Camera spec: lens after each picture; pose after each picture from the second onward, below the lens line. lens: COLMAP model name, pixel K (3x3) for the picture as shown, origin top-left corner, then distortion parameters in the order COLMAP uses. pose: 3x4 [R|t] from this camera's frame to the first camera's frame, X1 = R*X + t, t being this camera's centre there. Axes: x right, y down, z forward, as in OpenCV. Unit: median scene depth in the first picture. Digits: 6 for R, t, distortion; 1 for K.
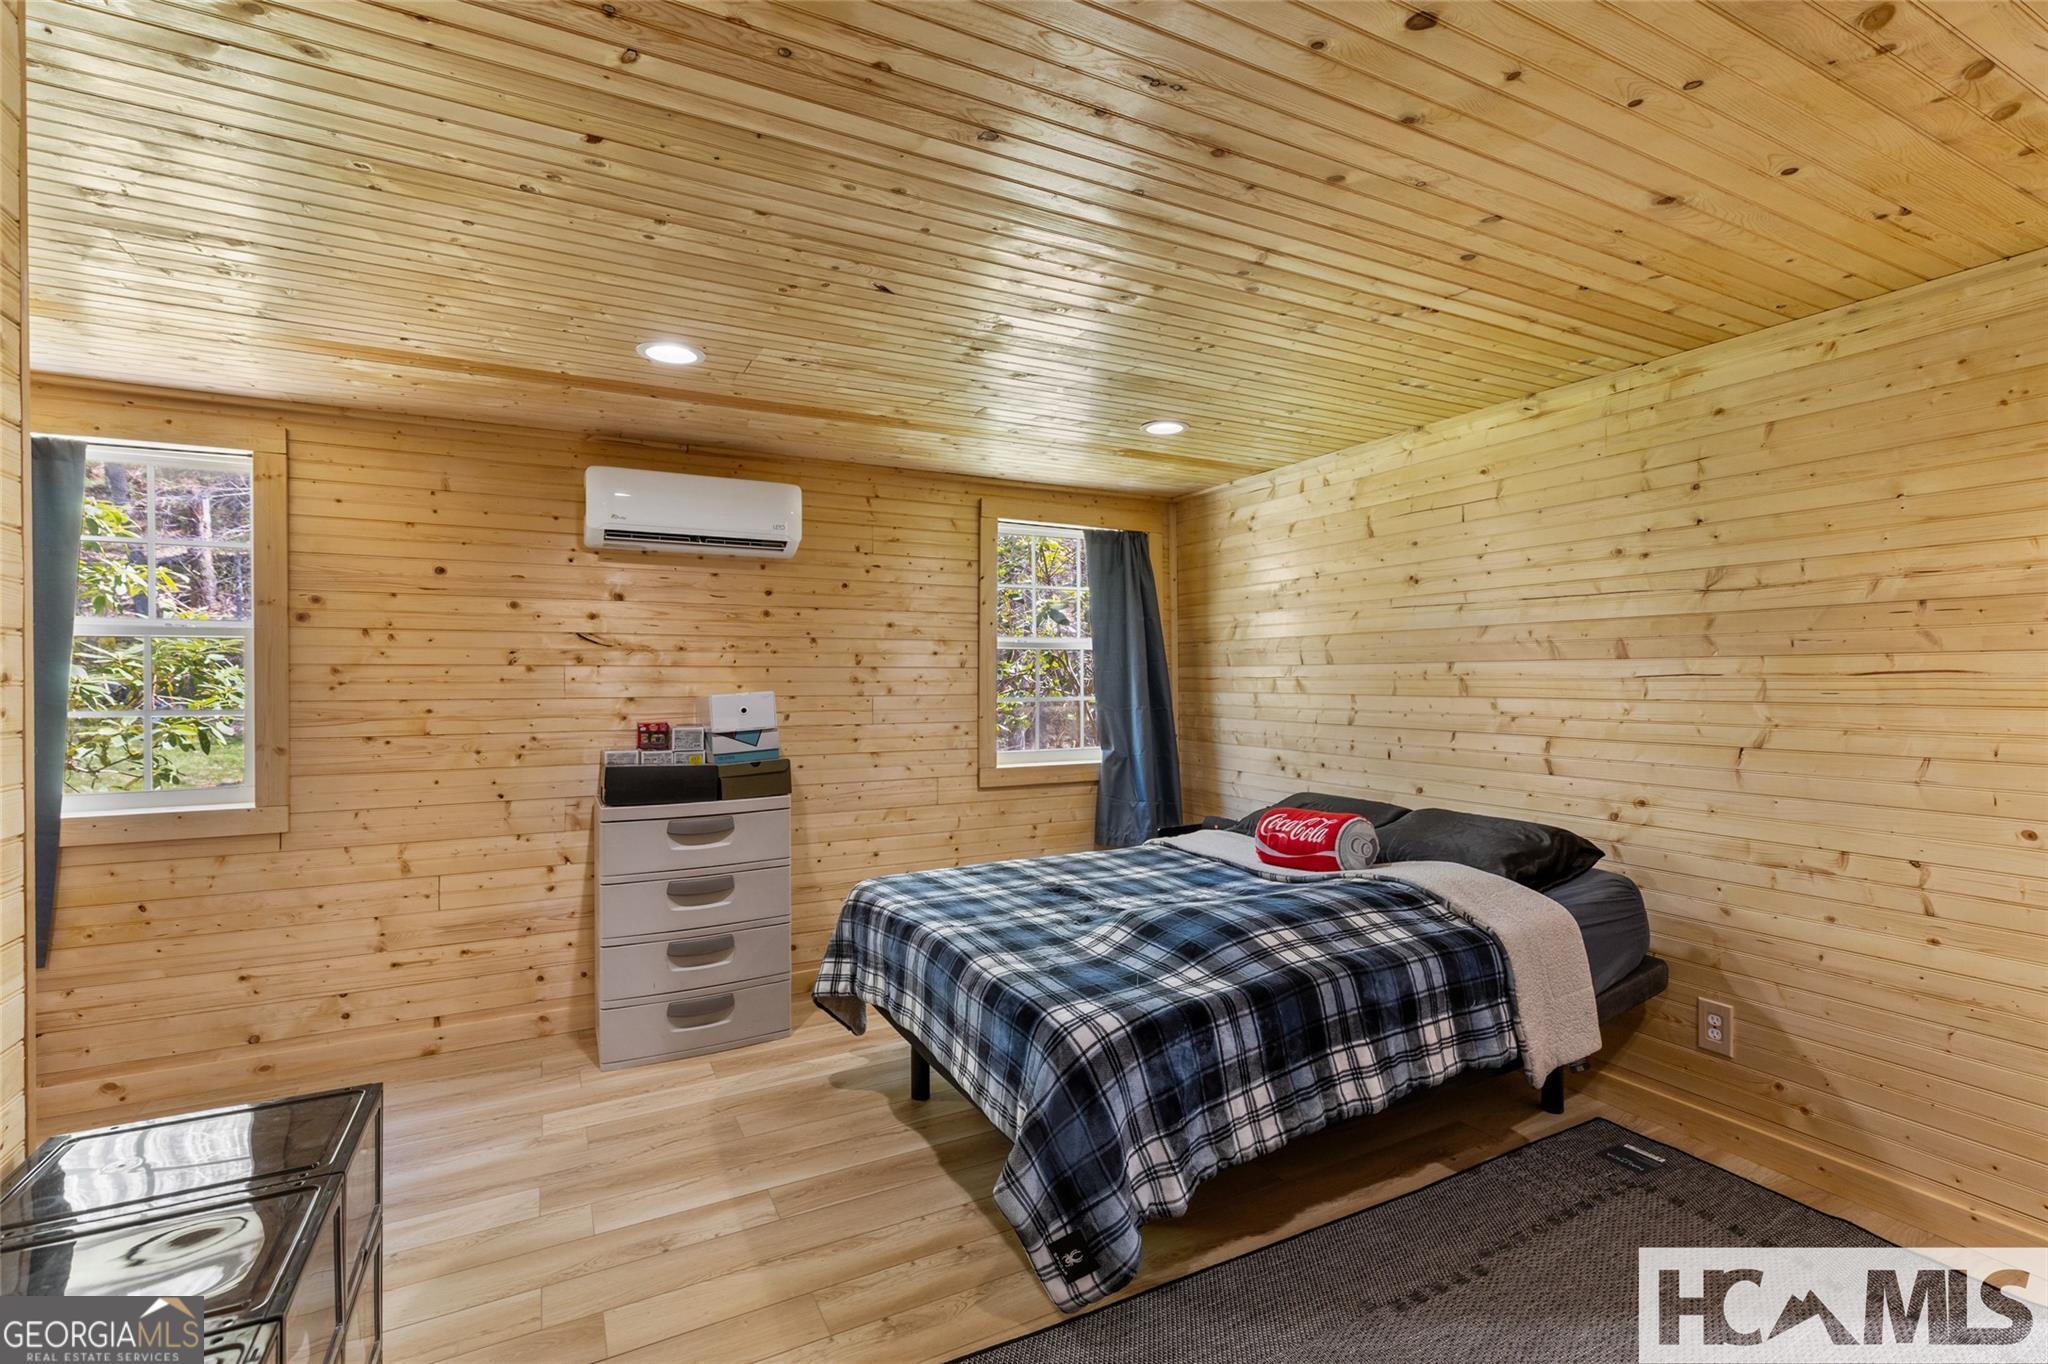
lens RADIAL K [[911.3, 0, 1024.0], [0, 911.3, 682.0], [0, 0, 1]] dist [0.008265, 0.000021]
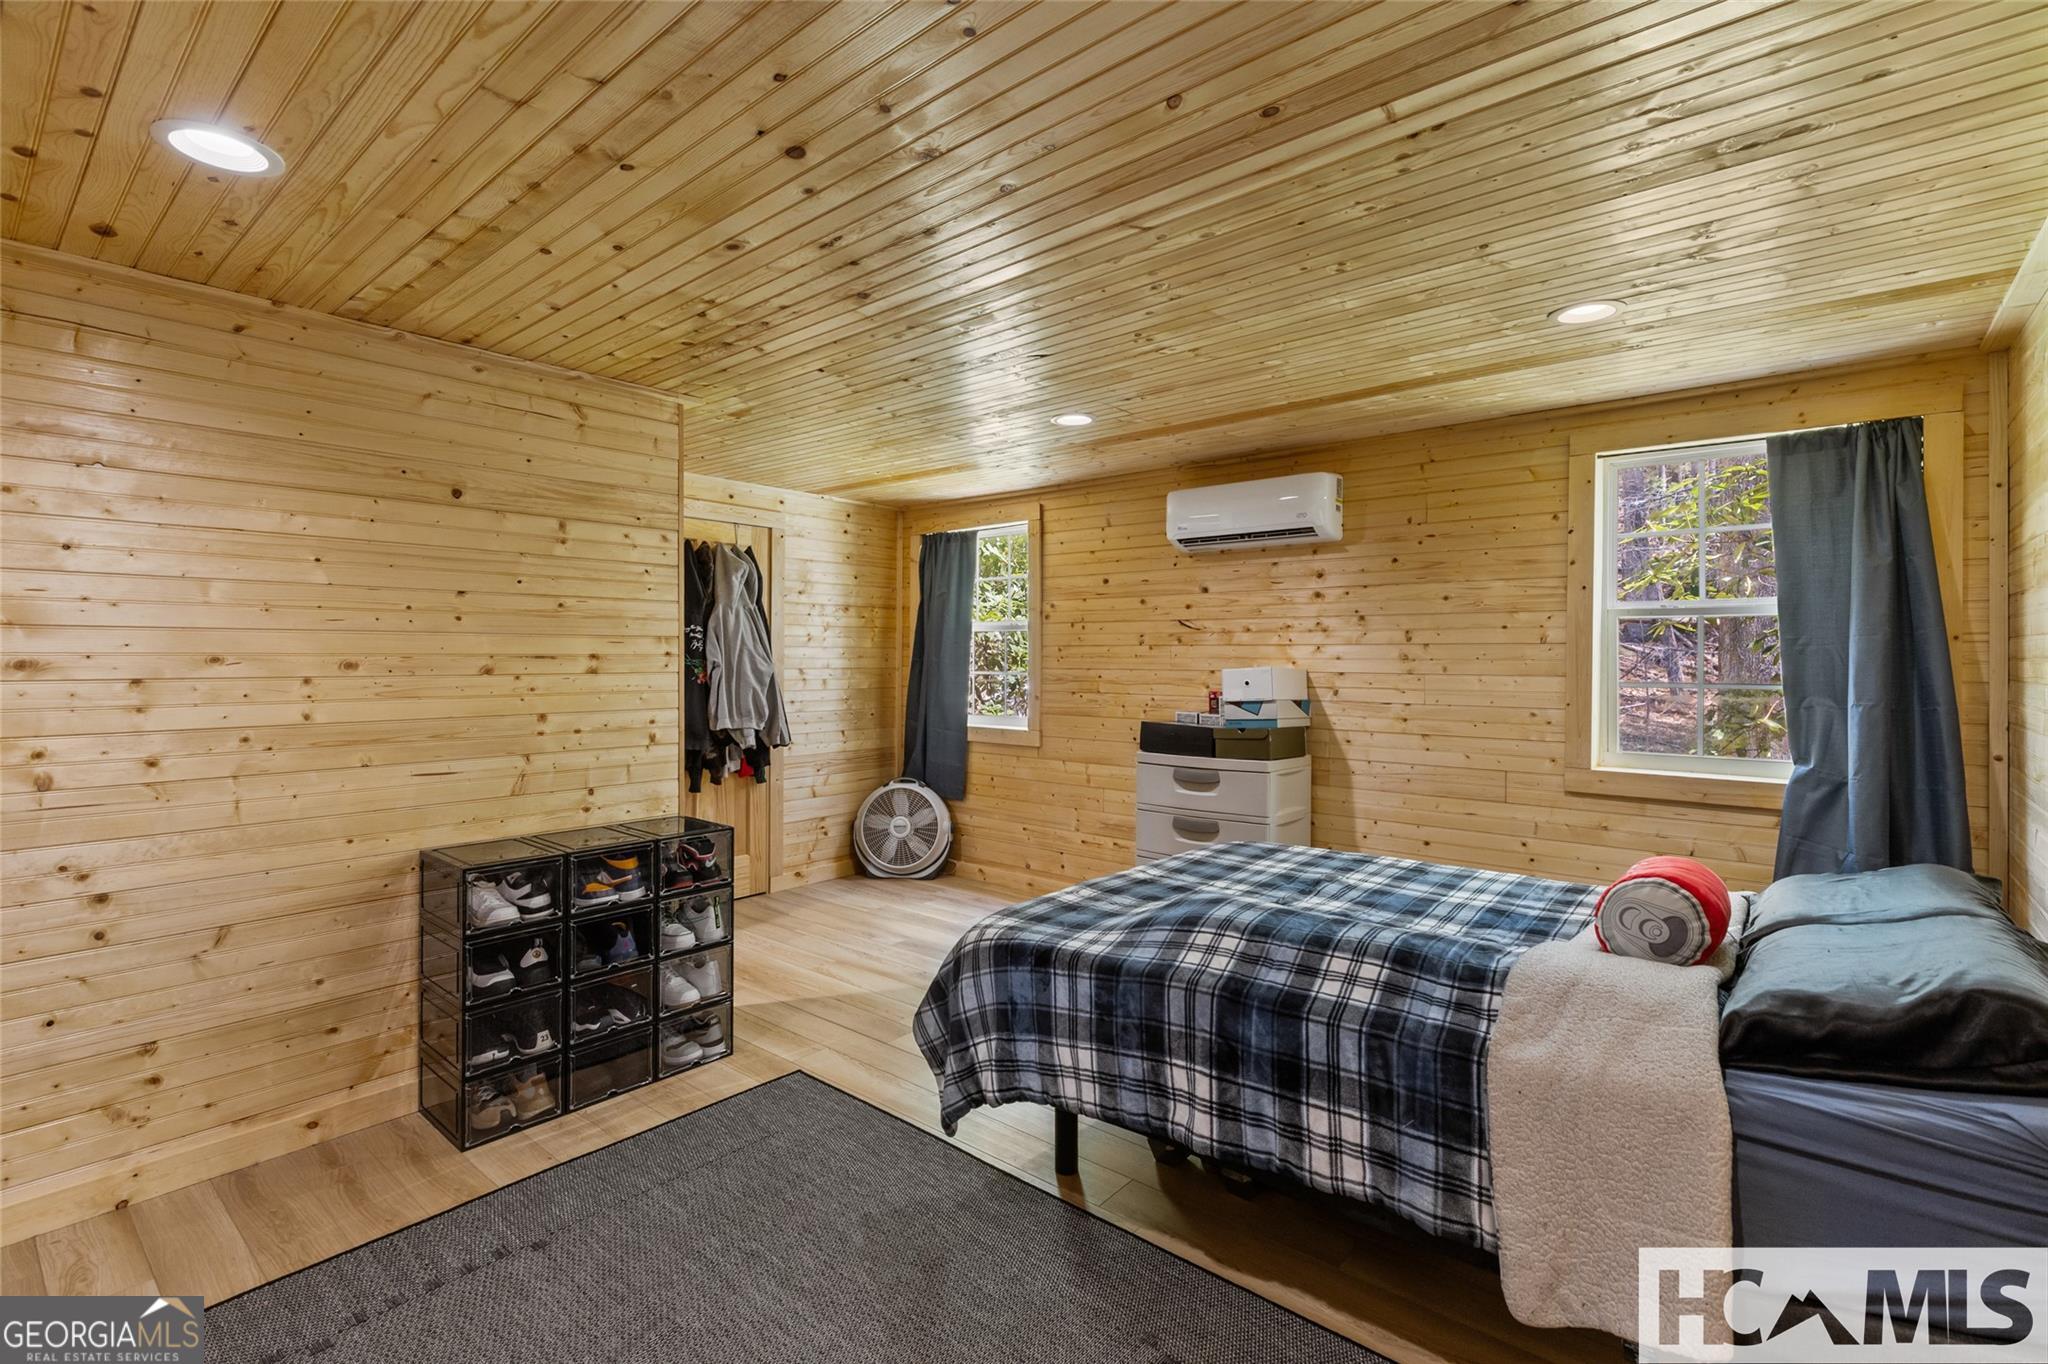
lens RADIAL K [[925.2, 0, 1020.7], [0, 925.2, 664.1], [0, 0, 1]] dist [0.000293, -0.000057]
pose [[0.381925, 0.010902, -0.924129, 0.646249], [-0.008046, 0.999932, 0.008471, -0.000158], [0.924158, 0.004201, 0.381986, 0.288895]]
